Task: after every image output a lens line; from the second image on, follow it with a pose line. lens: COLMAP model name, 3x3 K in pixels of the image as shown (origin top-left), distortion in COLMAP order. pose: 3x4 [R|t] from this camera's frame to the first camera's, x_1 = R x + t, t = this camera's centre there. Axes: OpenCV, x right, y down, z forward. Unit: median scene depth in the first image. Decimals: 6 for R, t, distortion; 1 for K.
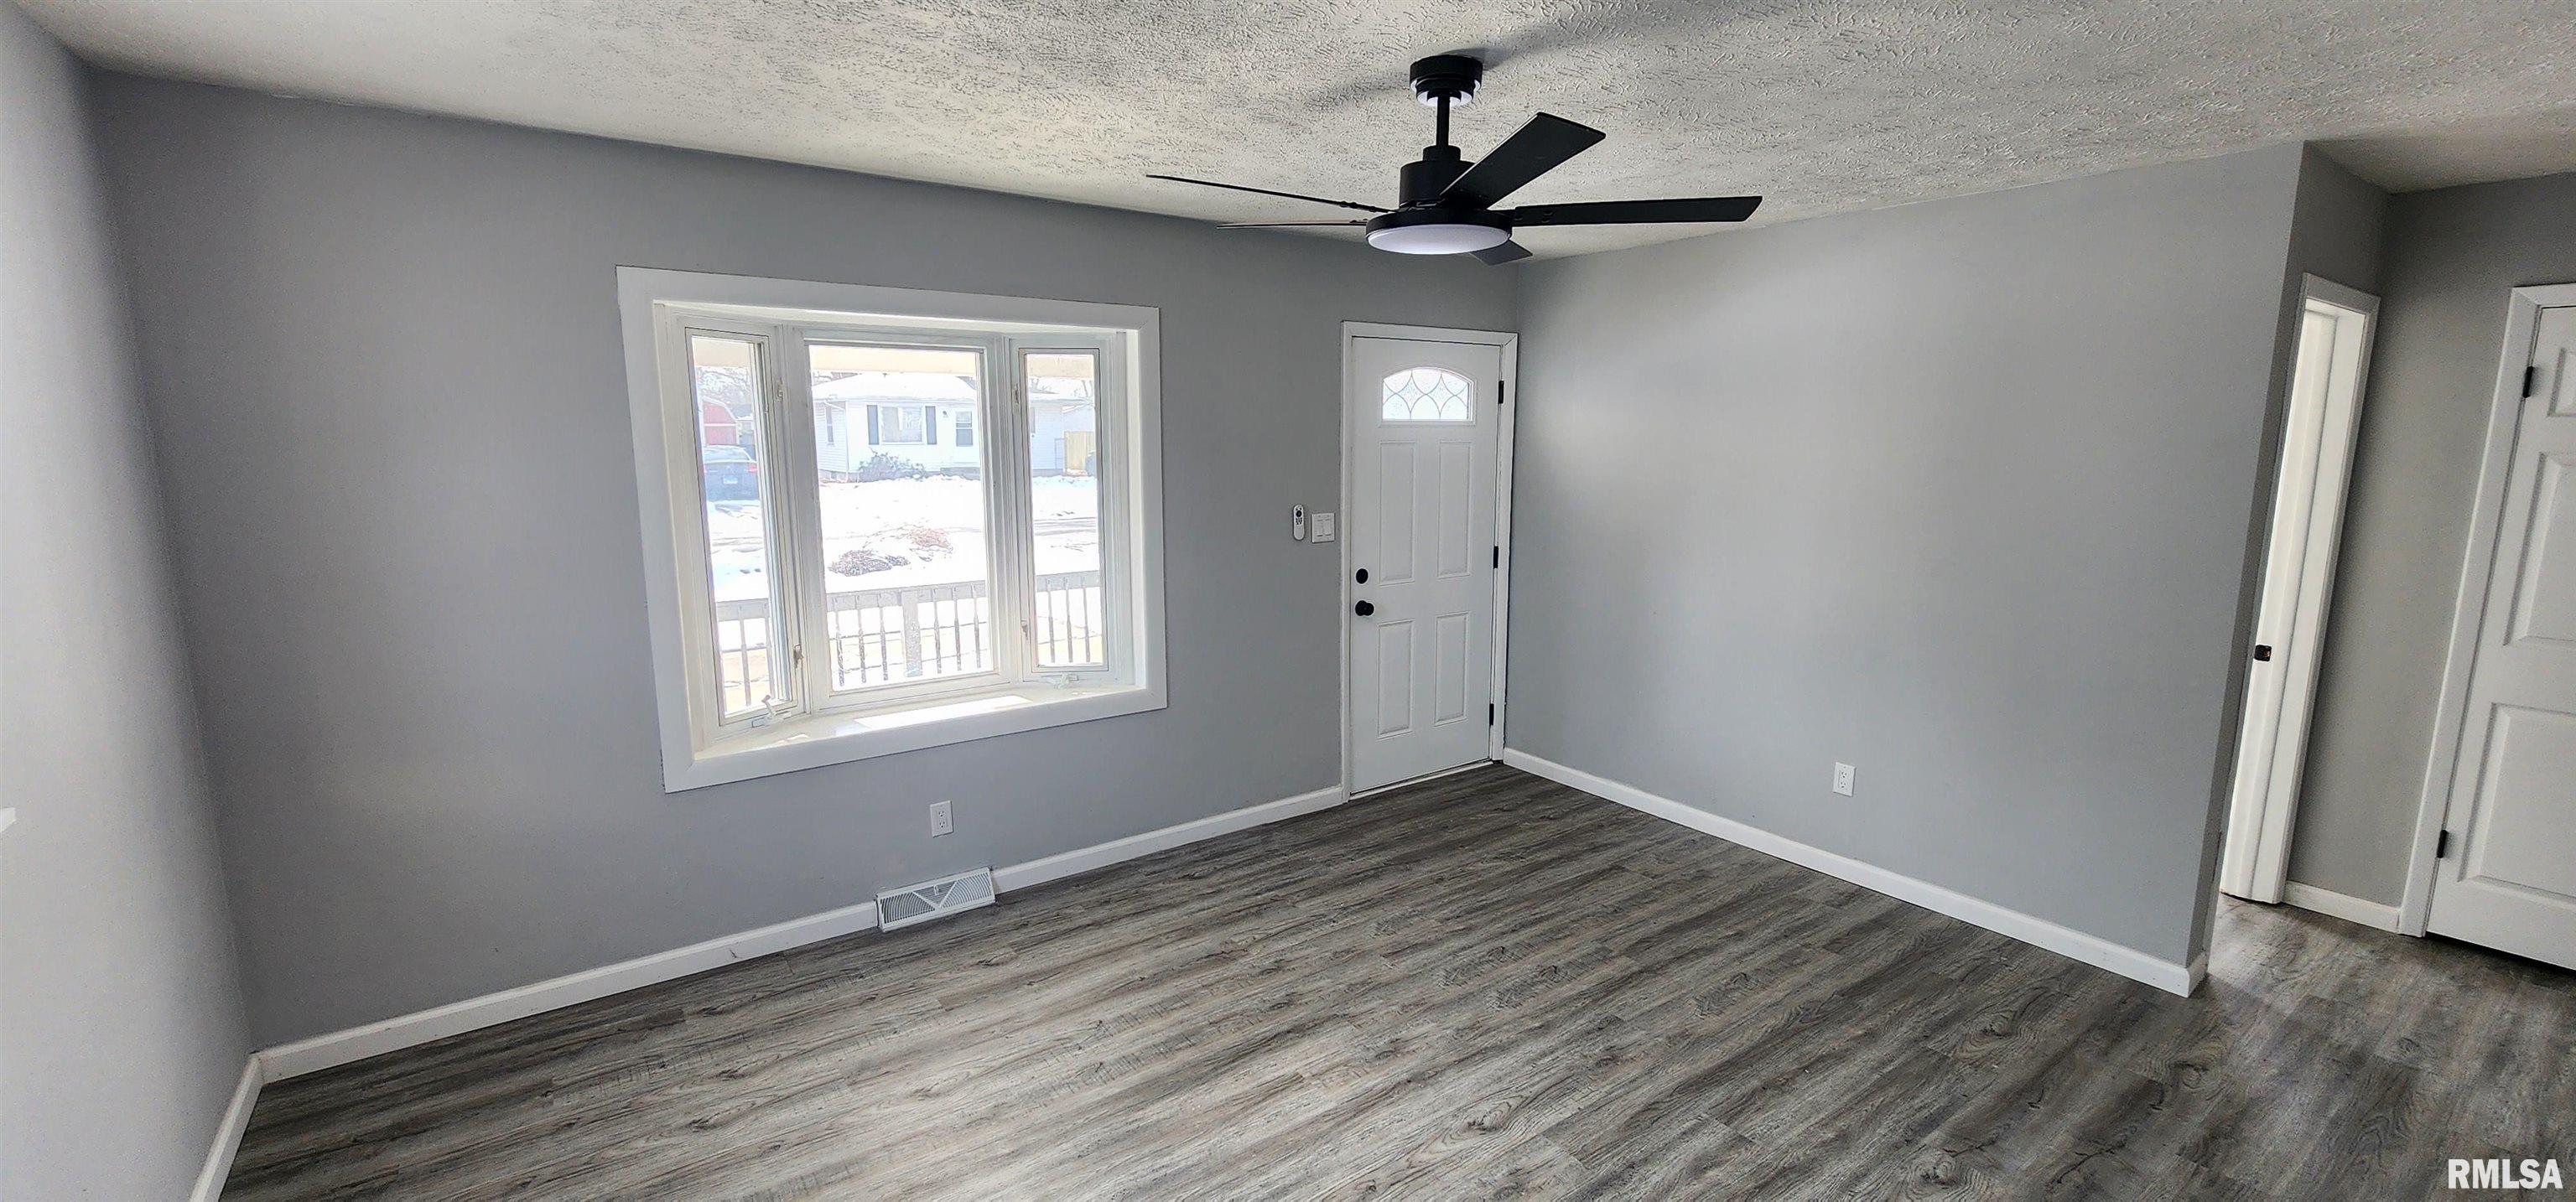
lens RADIAL K [[1063.7, 0, 1280.8], [0, 1063.7, 599.0], [0, 0, 1]] dist [-0.005074, 0.000161]
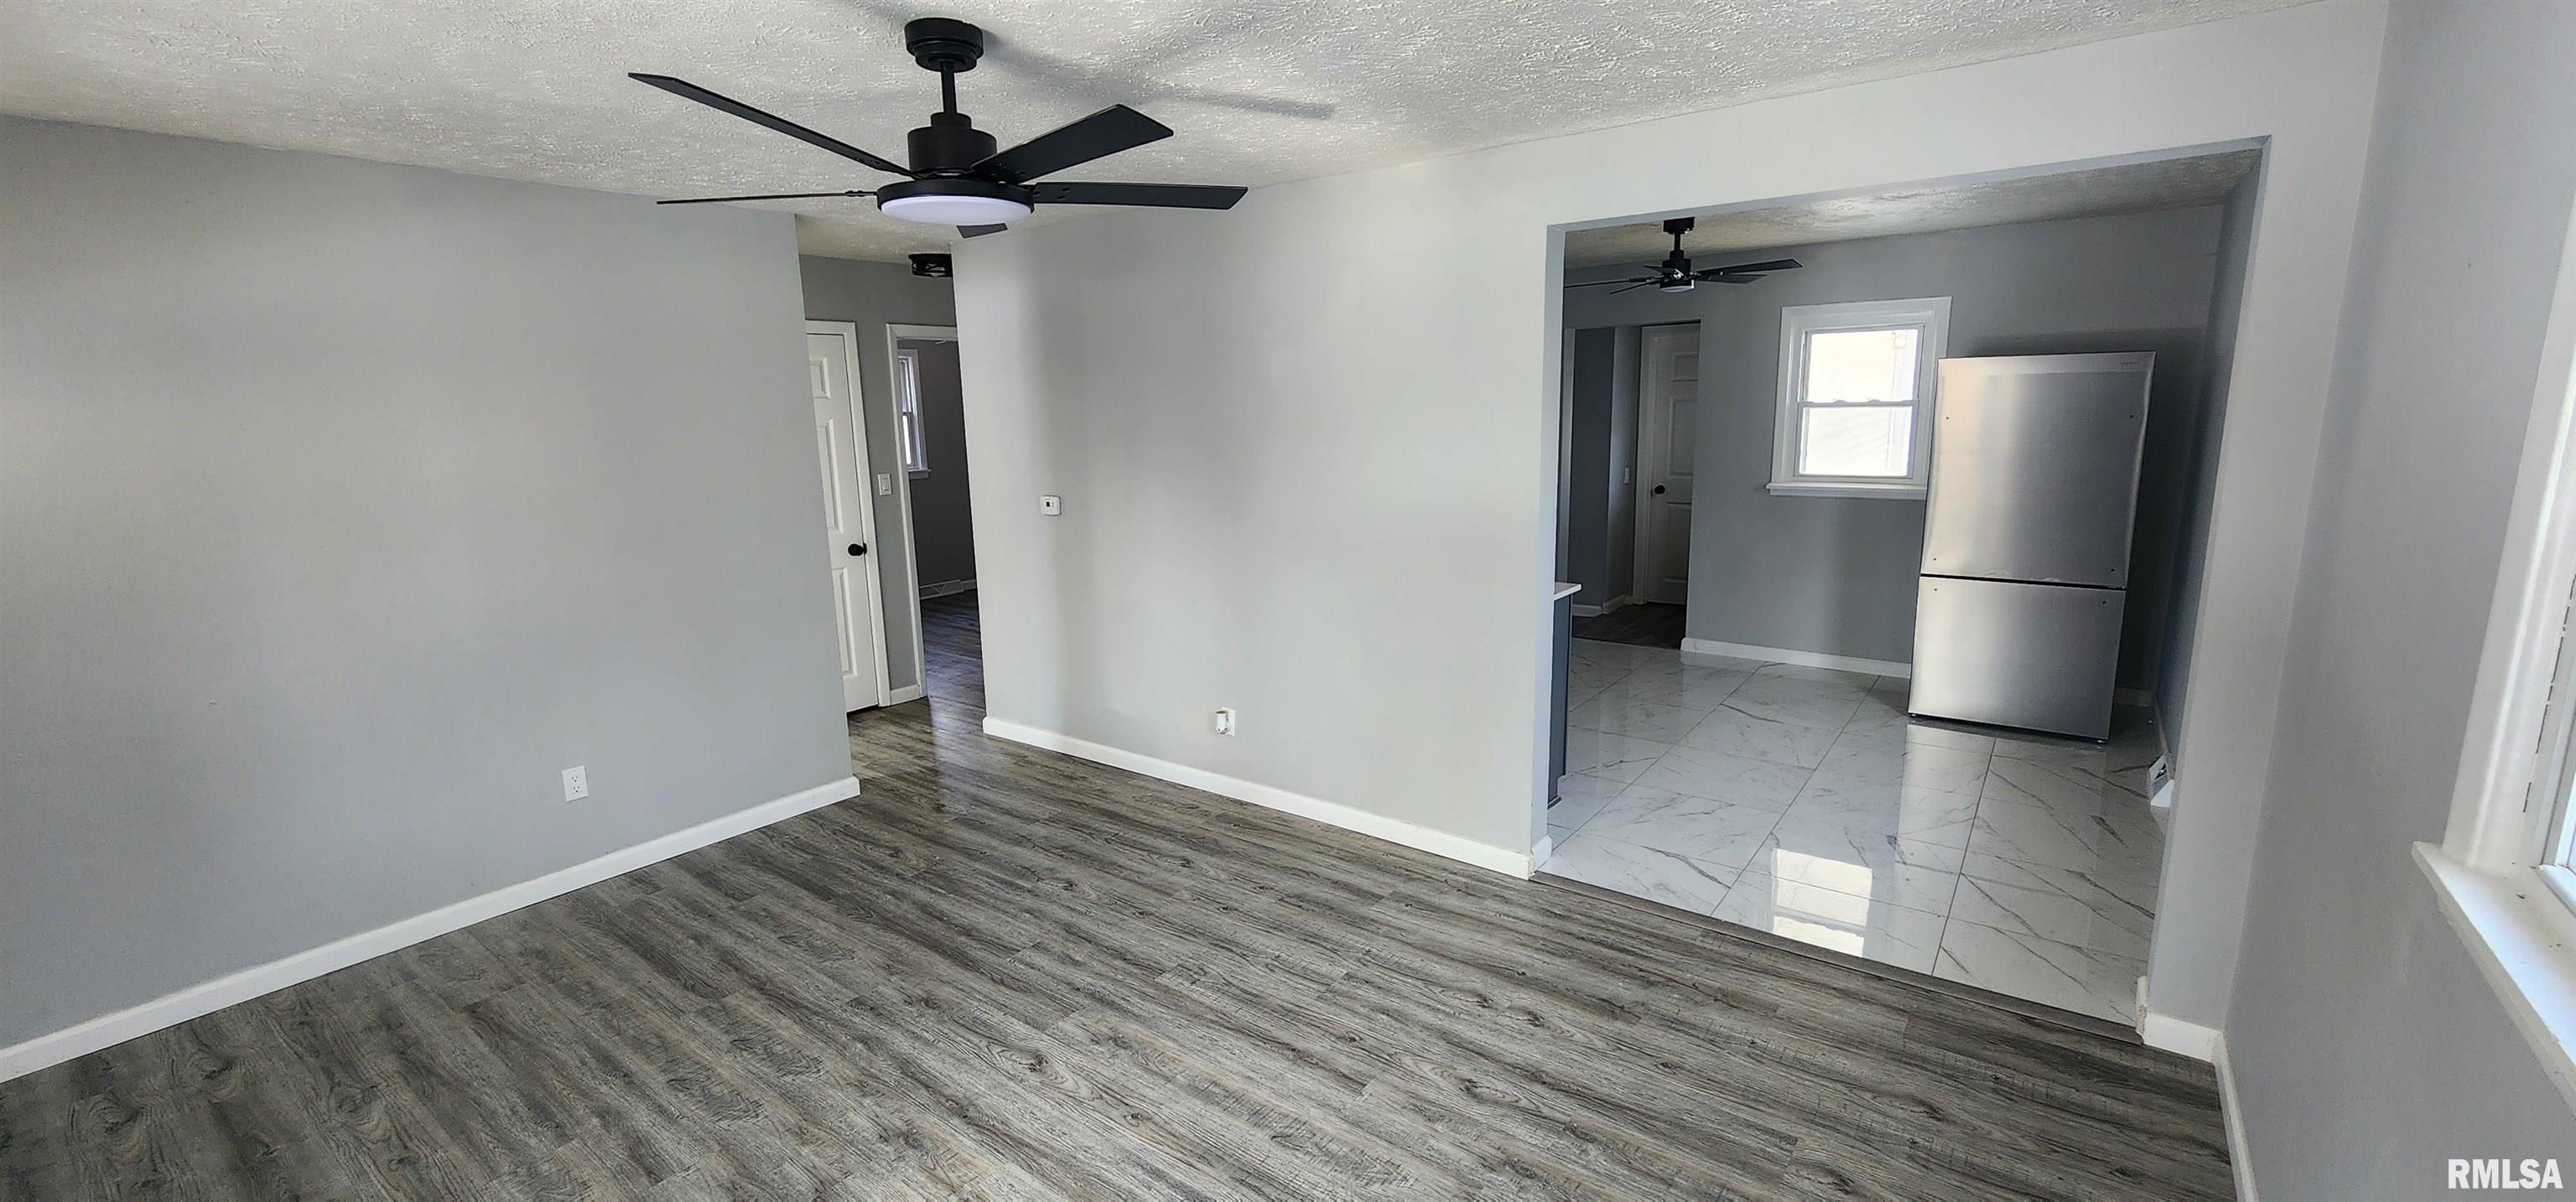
lens RADIAL K [[1063.7, 0, 1275.7], [0, 1063.7, 600.6], [0, 0, 1]] dist [-0.005074, 0.000161]
pose [[-0.296653, -0.179260, 0.938010, -0.699355], [0.174574, 0.955494, 0.237812, -0.140858], [-0.938893, 0.234300, -0.252156, 0.813053]]
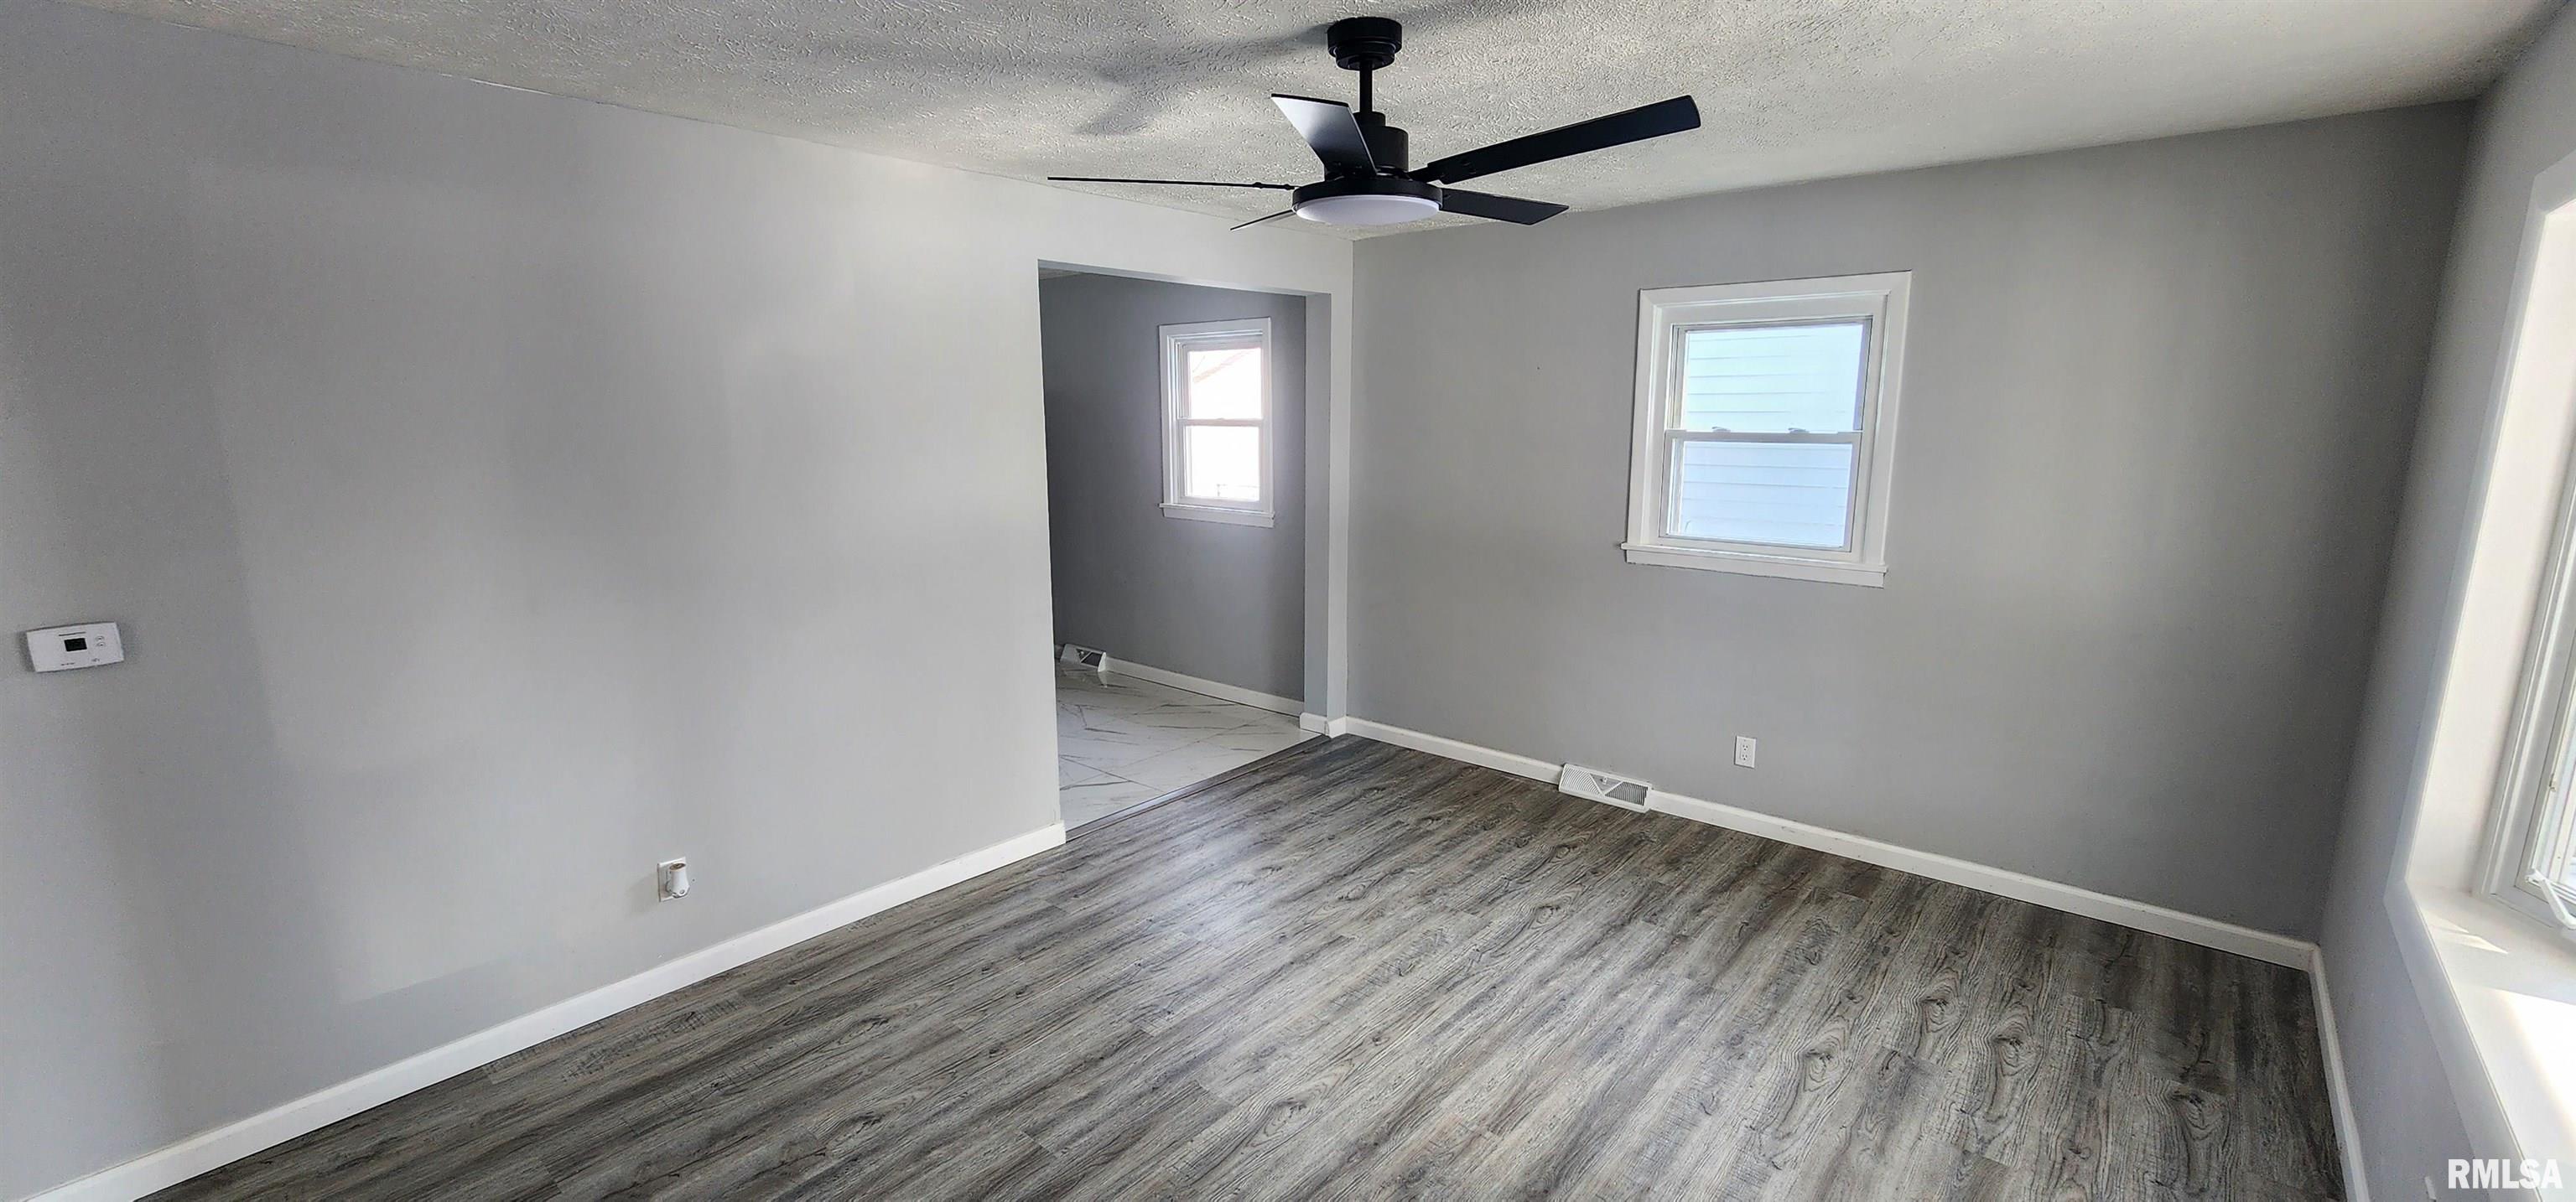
lens RADIAL K [[1063.7, 0, 1303.6], [0, 1063.7, 589.9], [0, 0, 1]] dist [-0.005074, 0.000161]
pose [[-0.967183, 0.042520, -0.250499, 0.356343], [-0.041767, 0.945879, 0.321821, -0.250094], [0.250626, 0.321722, -0.913062, 1.534183]]
